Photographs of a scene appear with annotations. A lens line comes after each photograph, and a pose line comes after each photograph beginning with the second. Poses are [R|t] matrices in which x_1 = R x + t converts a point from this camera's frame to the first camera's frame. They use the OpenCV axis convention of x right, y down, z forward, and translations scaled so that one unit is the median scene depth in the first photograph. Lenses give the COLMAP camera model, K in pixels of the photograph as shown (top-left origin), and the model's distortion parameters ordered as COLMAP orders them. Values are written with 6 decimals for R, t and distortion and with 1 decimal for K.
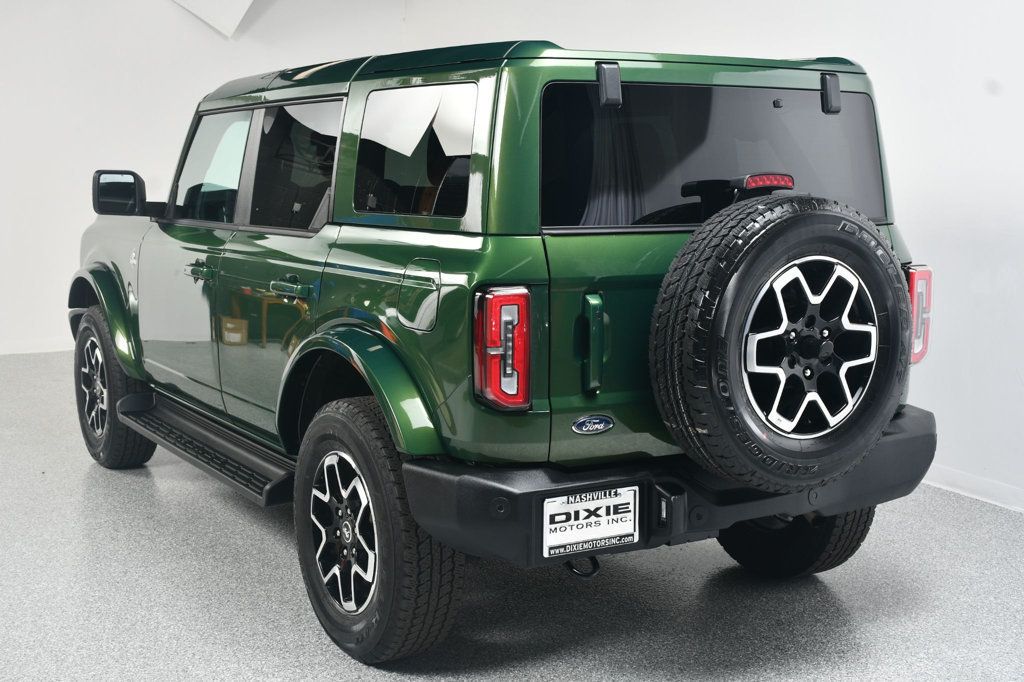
lens RADIAL K [[1379.1, 0, 512.0], [0, 1379.1, 341.0], [0, 0, 1]] dist [-0.016539, -0.017935]
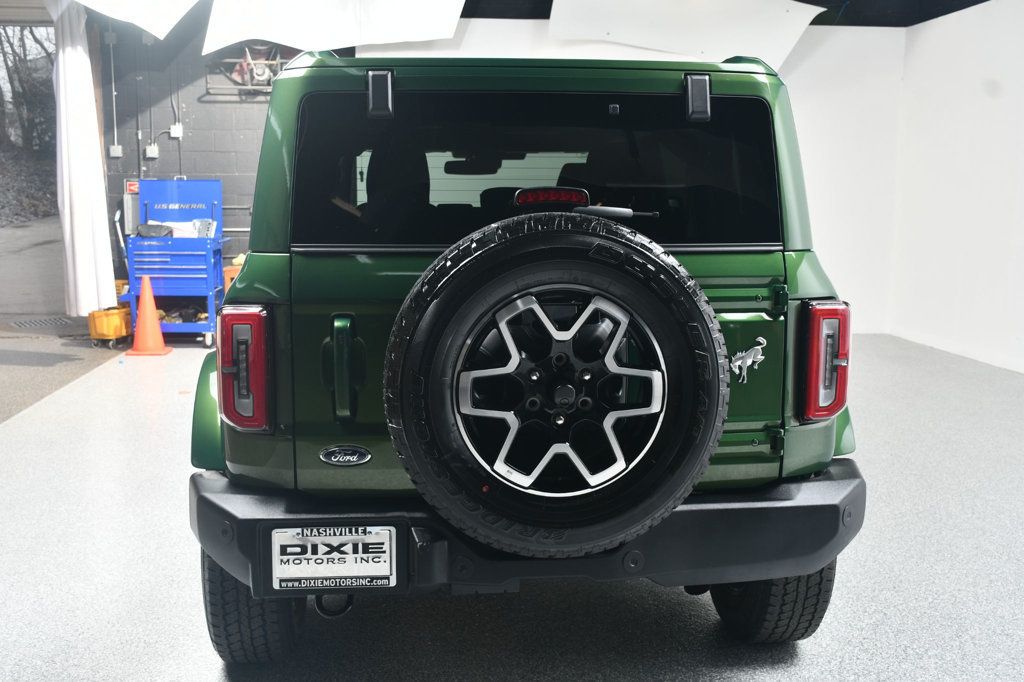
lens RADIAL K [[1139.8, 0, 512.0], [0, 1139.8, 341.0], [0, 0, 1]] dist [0.045927, 0.010247]
pose [[0.881319, 0.055787, -0.469218, 0.524169], [-0.052461, 0.998419, 0.020170, -0.039211], [0.469601, 0.006840, 0.882852, 0.366961]]
